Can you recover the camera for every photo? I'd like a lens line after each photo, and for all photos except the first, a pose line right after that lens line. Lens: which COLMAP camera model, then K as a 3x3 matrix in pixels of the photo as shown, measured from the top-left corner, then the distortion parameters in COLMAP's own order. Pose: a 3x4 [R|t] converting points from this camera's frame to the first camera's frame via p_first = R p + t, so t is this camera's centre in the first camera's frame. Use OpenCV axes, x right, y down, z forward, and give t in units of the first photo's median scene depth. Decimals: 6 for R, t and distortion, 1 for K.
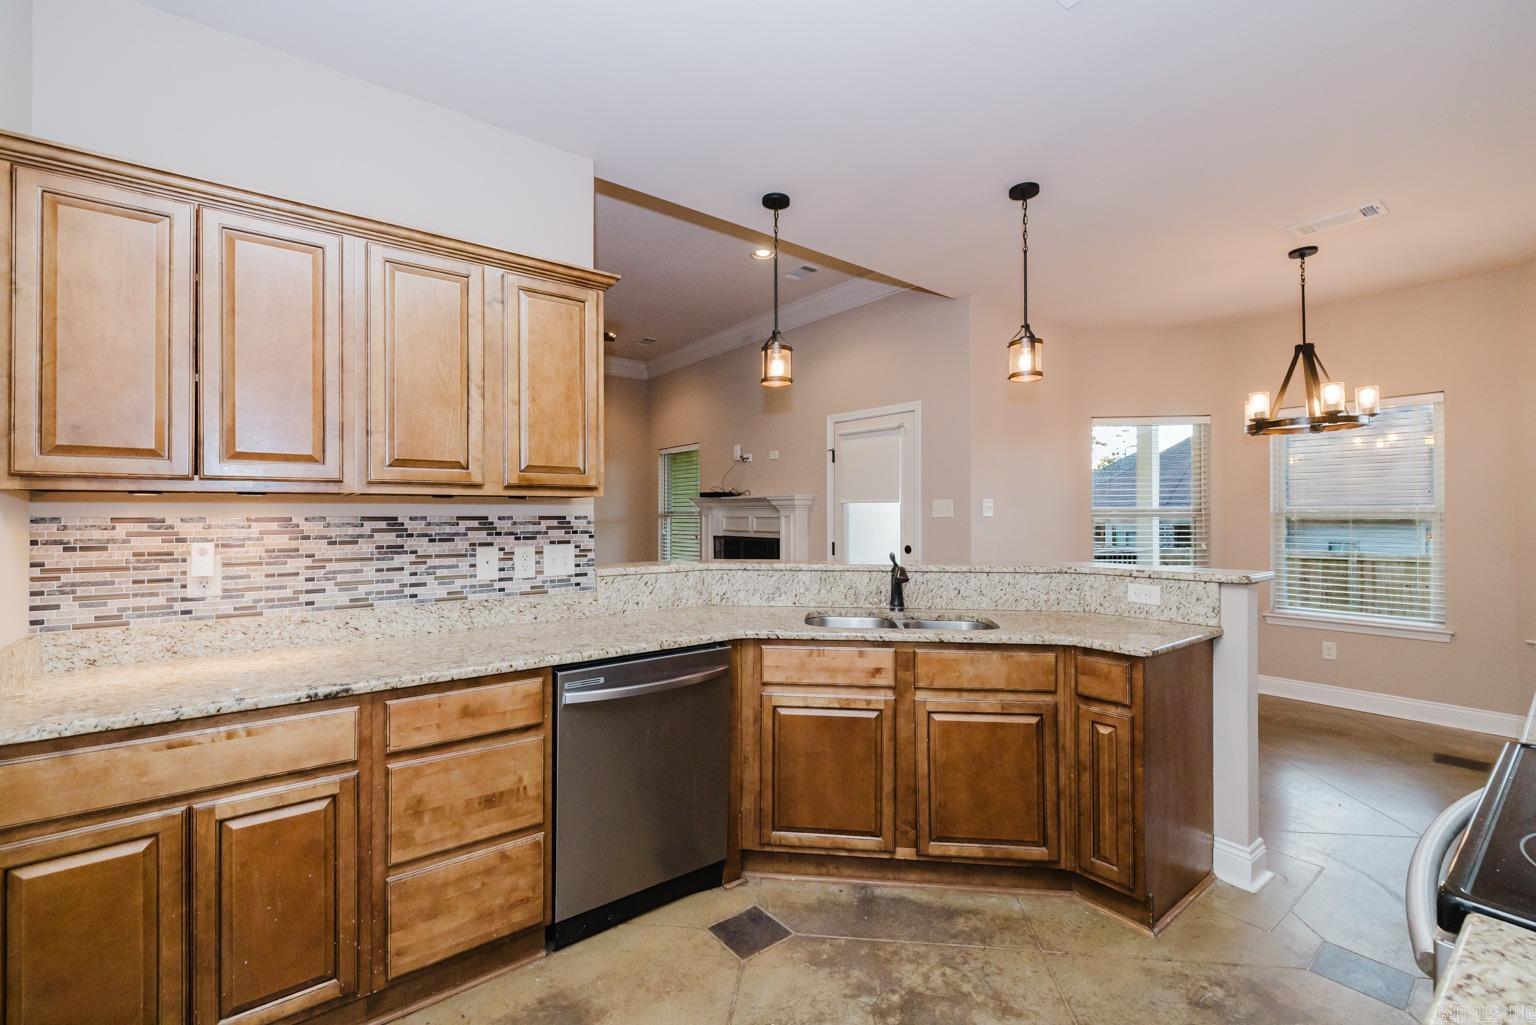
lens RADIAL K [[651.9, 0, 754.3], [0, 651.9, 500.6], [0, 0, 1]] dist [0.000861, -0.000783]
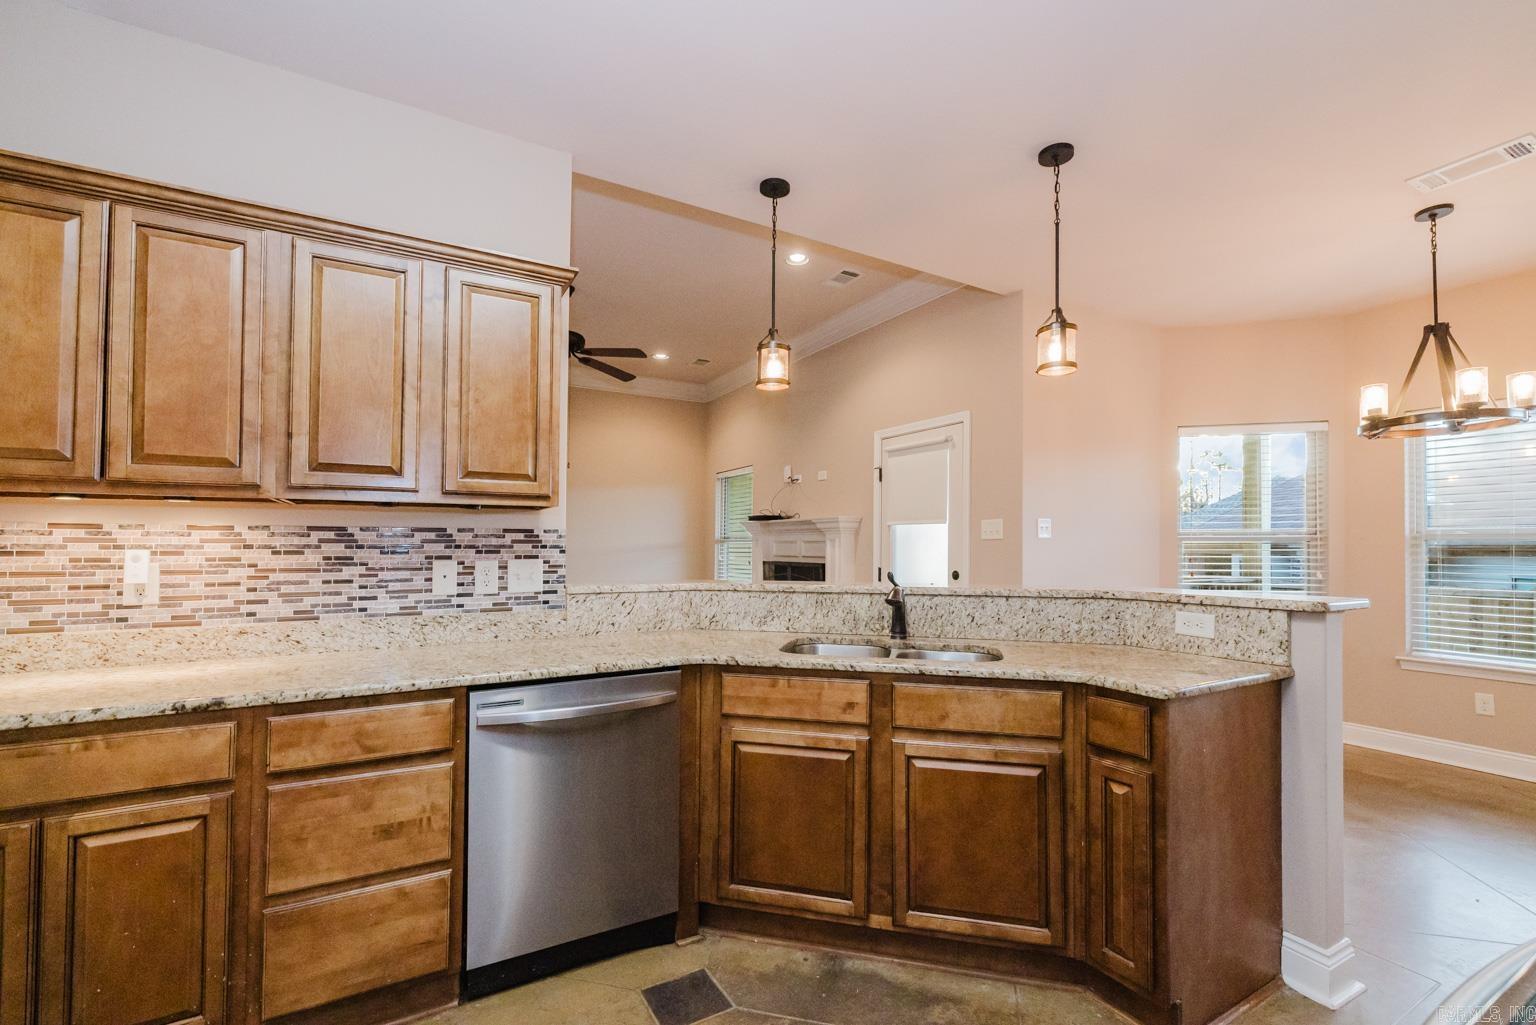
lens RADIAL K [[651.9, 0, 765.4], [0, 651.9, 526.3], [0, 0, 1]] dist [0.000861, -0.000783]
pose [[0.990688, -0.000359, -0.136155, 0.191552], [-0.000912, 0.999957, -0.009275, 0.031306], [0.136152, 0.009313, 0.990644, 0.126156]]
